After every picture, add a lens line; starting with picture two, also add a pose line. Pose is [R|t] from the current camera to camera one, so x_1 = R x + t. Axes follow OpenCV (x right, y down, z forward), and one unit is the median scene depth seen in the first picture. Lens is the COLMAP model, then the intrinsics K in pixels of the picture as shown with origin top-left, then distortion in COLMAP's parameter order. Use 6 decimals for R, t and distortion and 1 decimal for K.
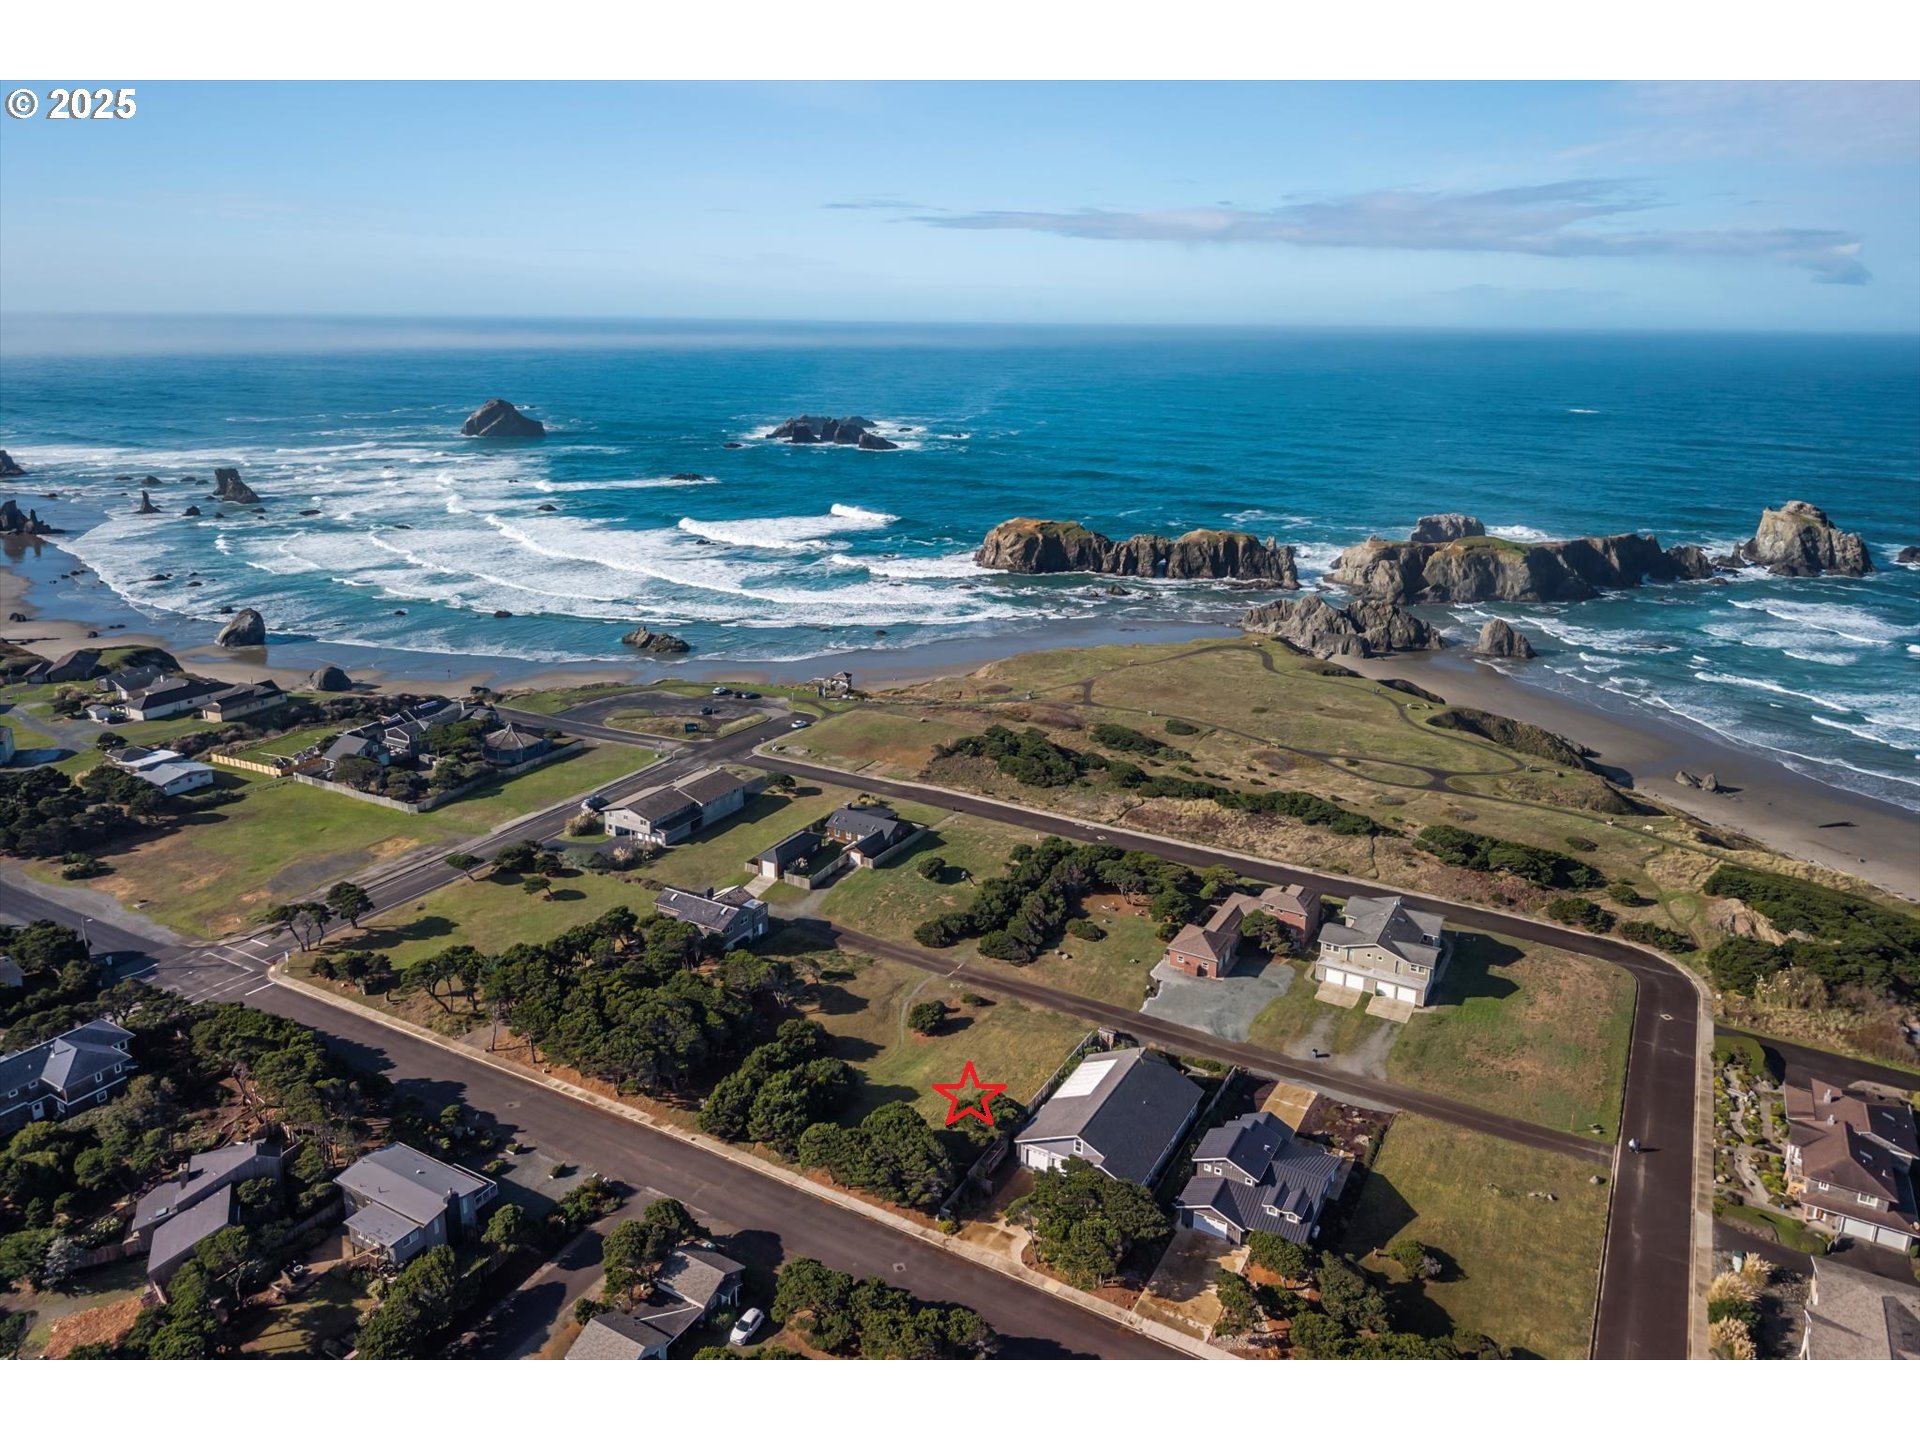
lens RADIAL K [[1273.5, 0, 955.6], [0, 1273.5, 642.1], [0, 0, 1]] dist [0.055663, -0.074903]
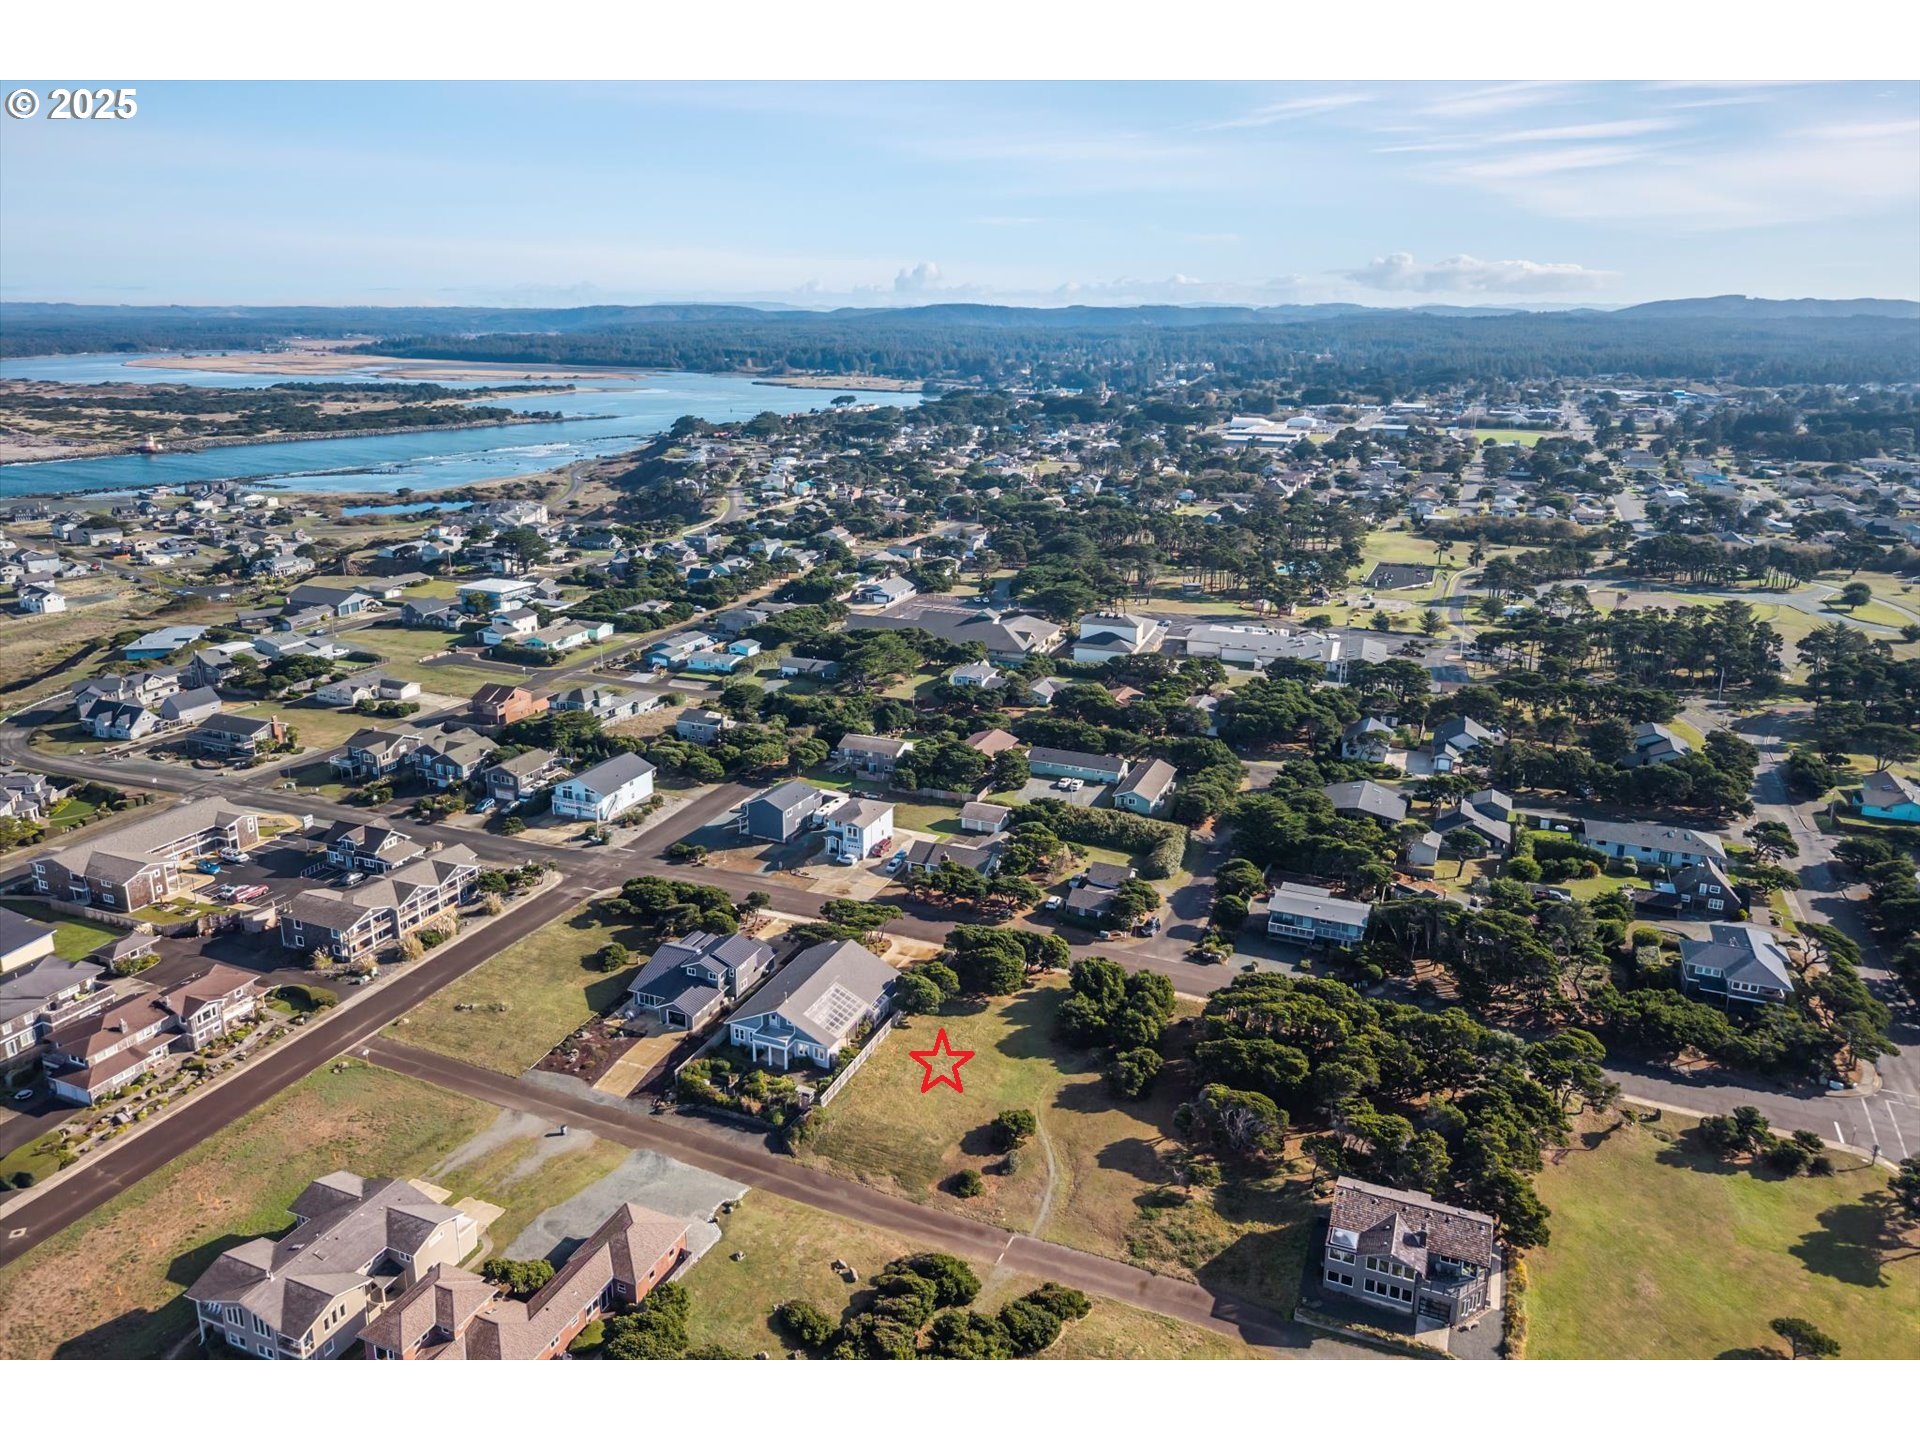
lens RADIAL K [[1288.1, 0, 961.9], [0, 1288.1, 649.6], [0, 0, 1]] dist [0.065327, -0.079719]
pose [[-0.992354, 0.018603, -0.122016, 0.069374], [-0.043481, 0.872510, 0.486657, -0.245281], [0.115513, 0.488241, -0.865030, 0.994715]]
